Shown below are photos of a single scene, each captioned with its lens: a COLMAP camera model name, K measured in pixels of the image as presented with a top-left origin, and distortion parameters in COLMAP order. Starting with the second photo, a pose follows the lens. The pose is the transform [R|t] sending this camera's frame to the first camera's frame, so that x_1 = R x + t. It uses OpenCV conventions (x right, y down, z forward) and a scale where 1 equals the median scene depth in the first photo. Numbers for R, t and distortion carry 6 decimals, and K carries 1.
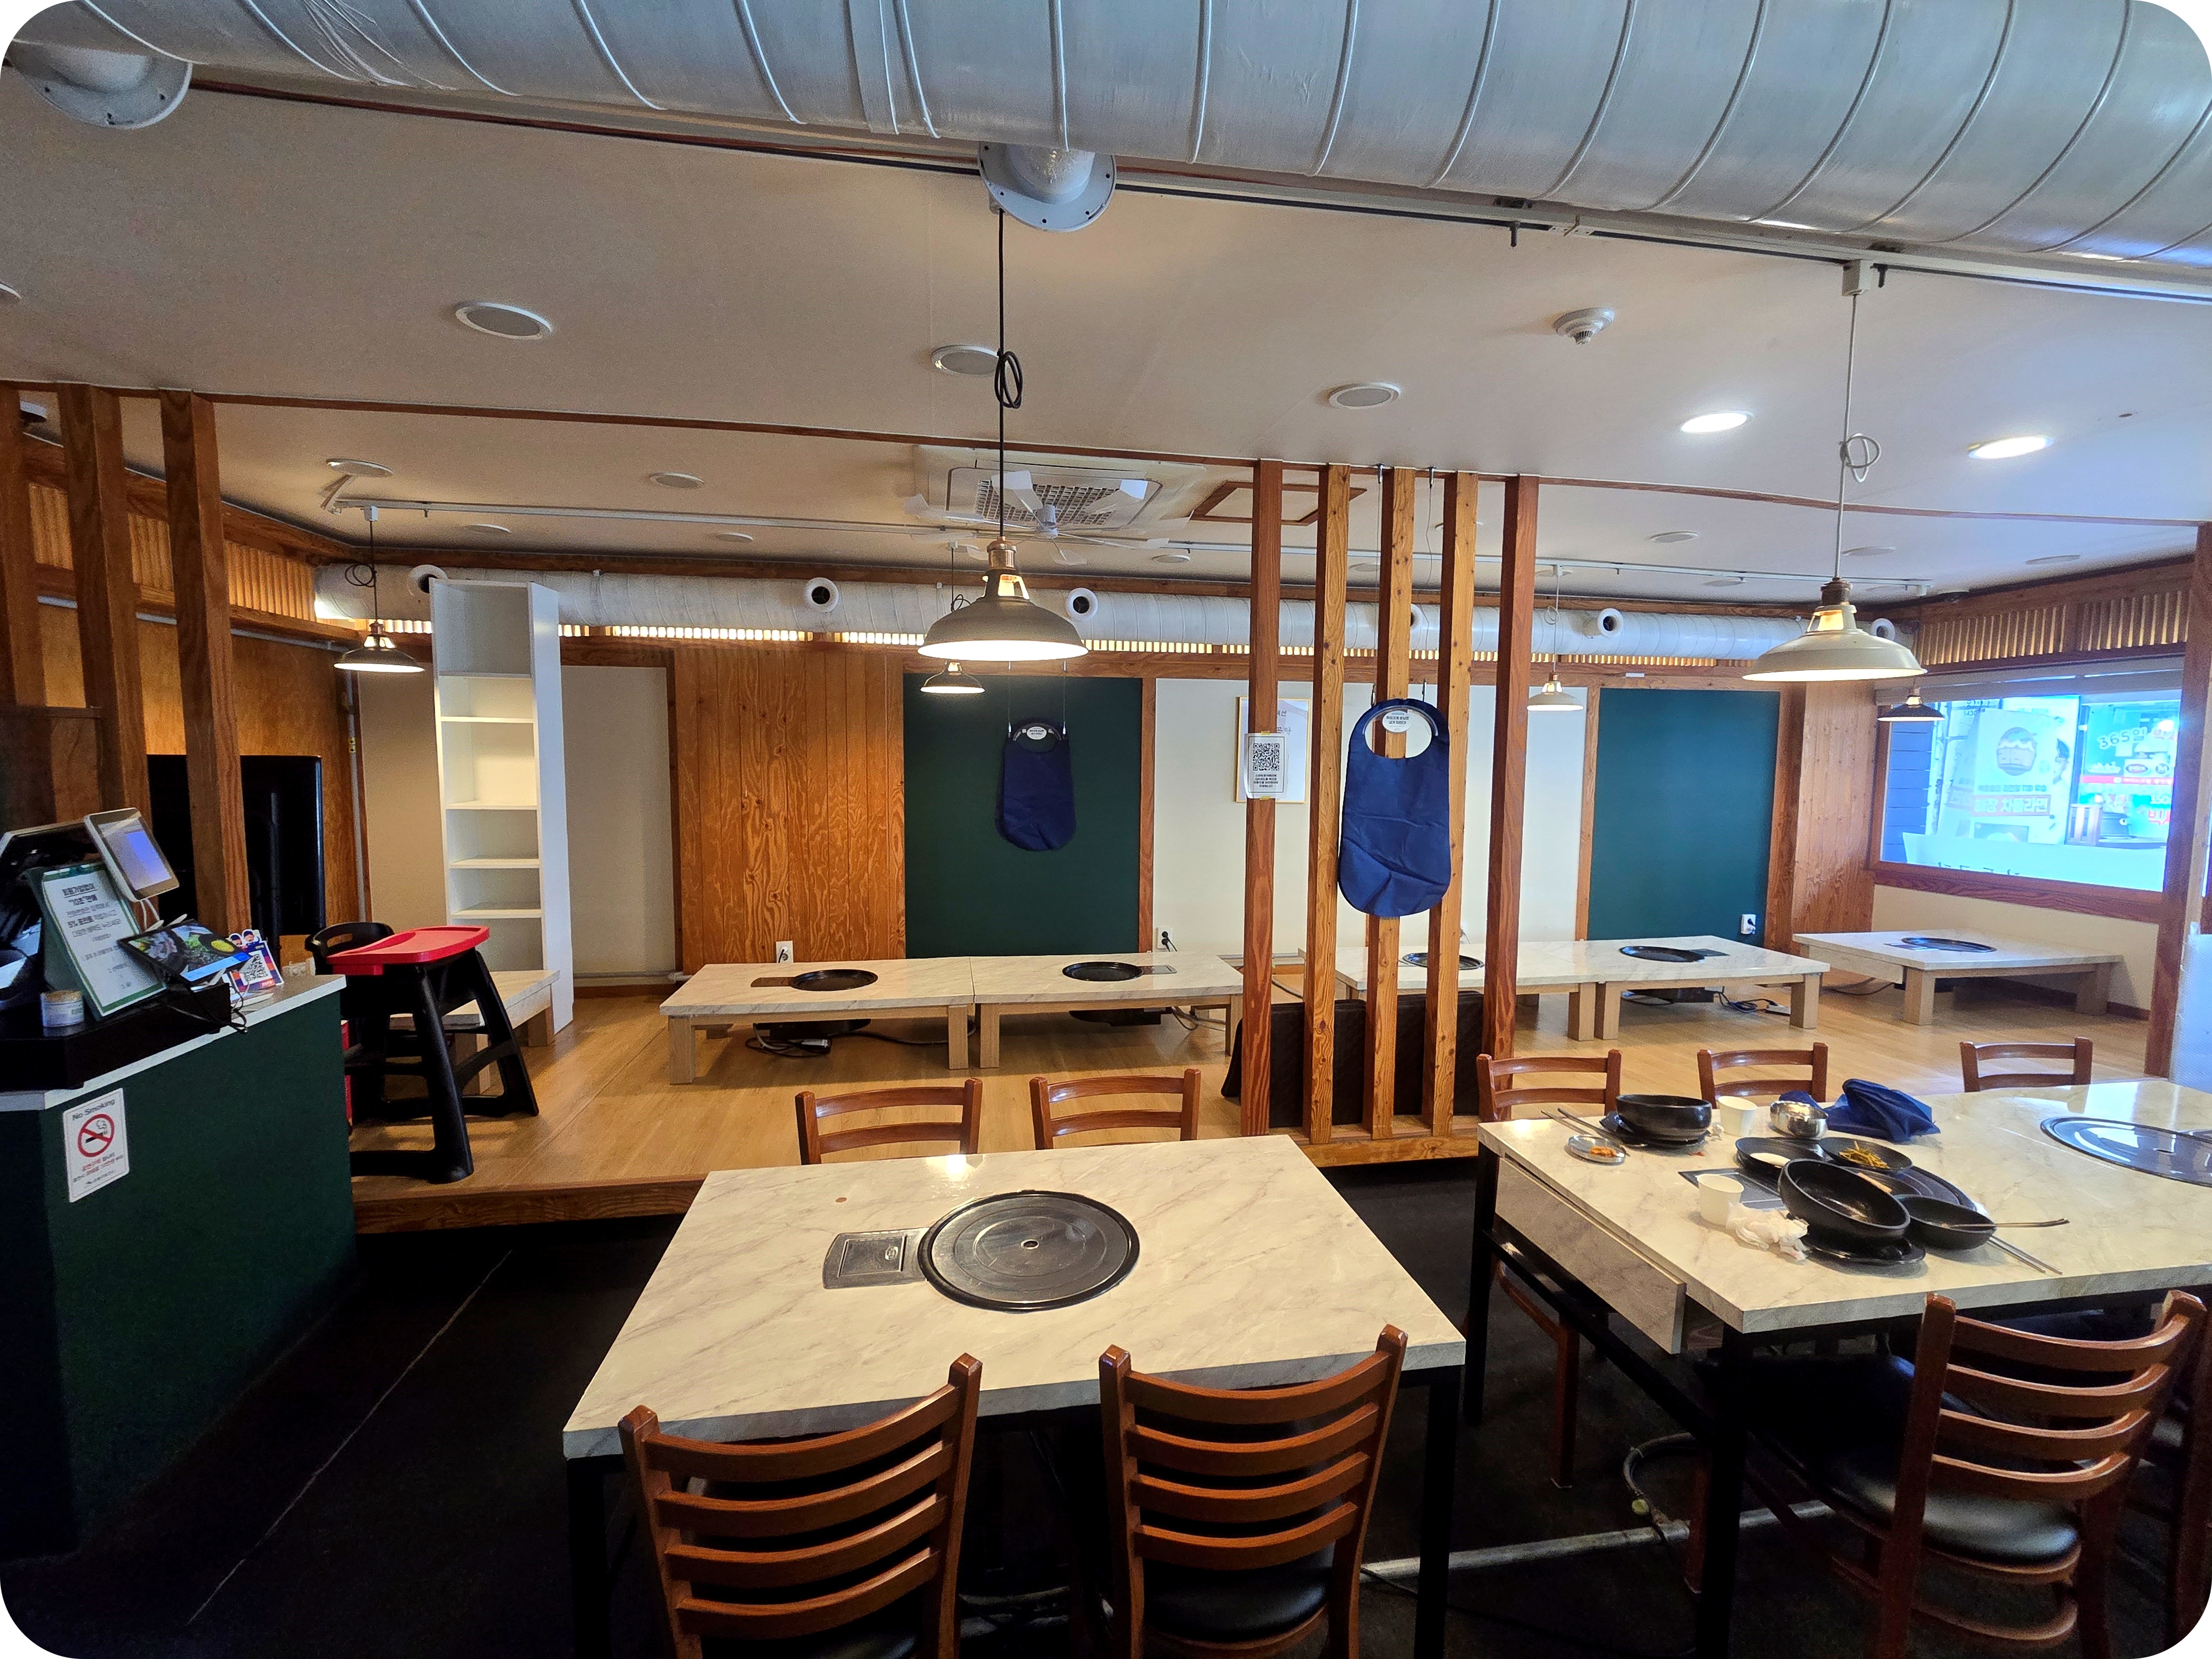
lens RADIAL K [[906.7, 0, 1099.8], [0, 906.7, 827.4], [0, 0, 1]] dist [-0.002668, 0.000513]
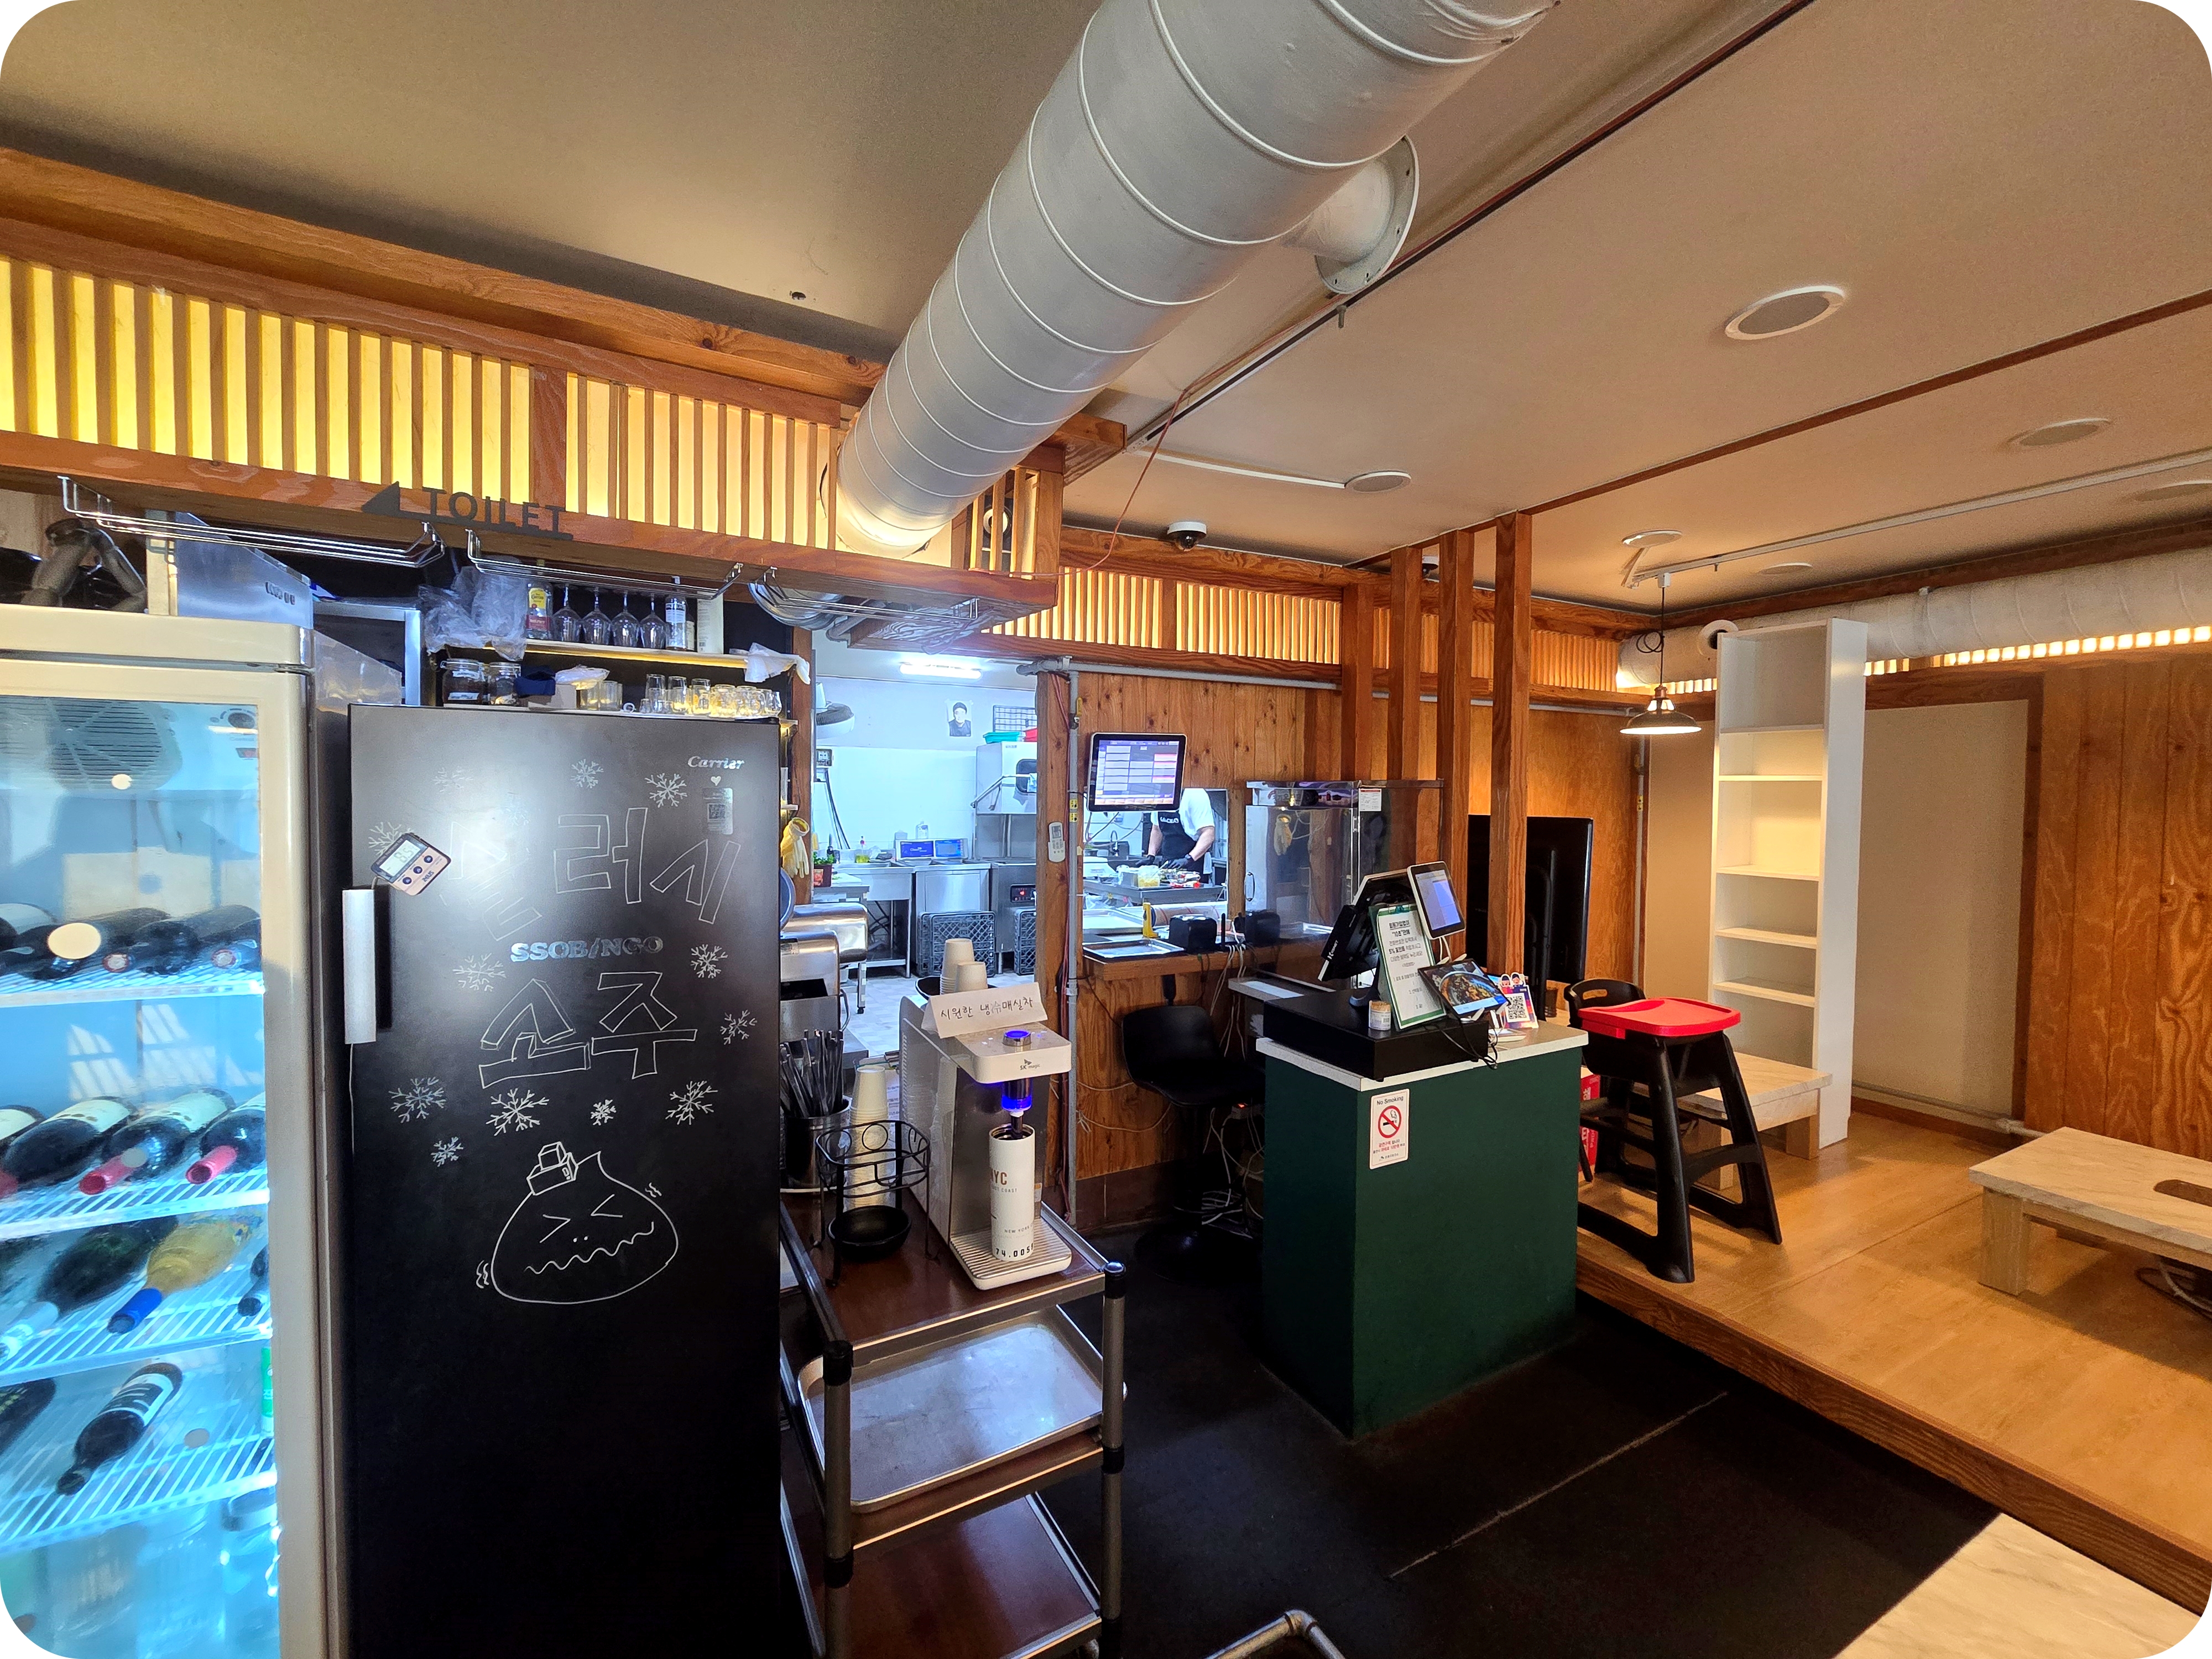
lens RADIAL K [[906.7, 0, 1099.8], [0, 906.7, 827.4], [0, 0, 1]] dist [-0.002668, 0.000513]
pose [[0.313602, 0.027296, -0.949162, -0.027224], [-0.082364, 0.996601, 0.001447, -0.018312], [0.945975, 0.077723, 0.314785, 0.098767]]
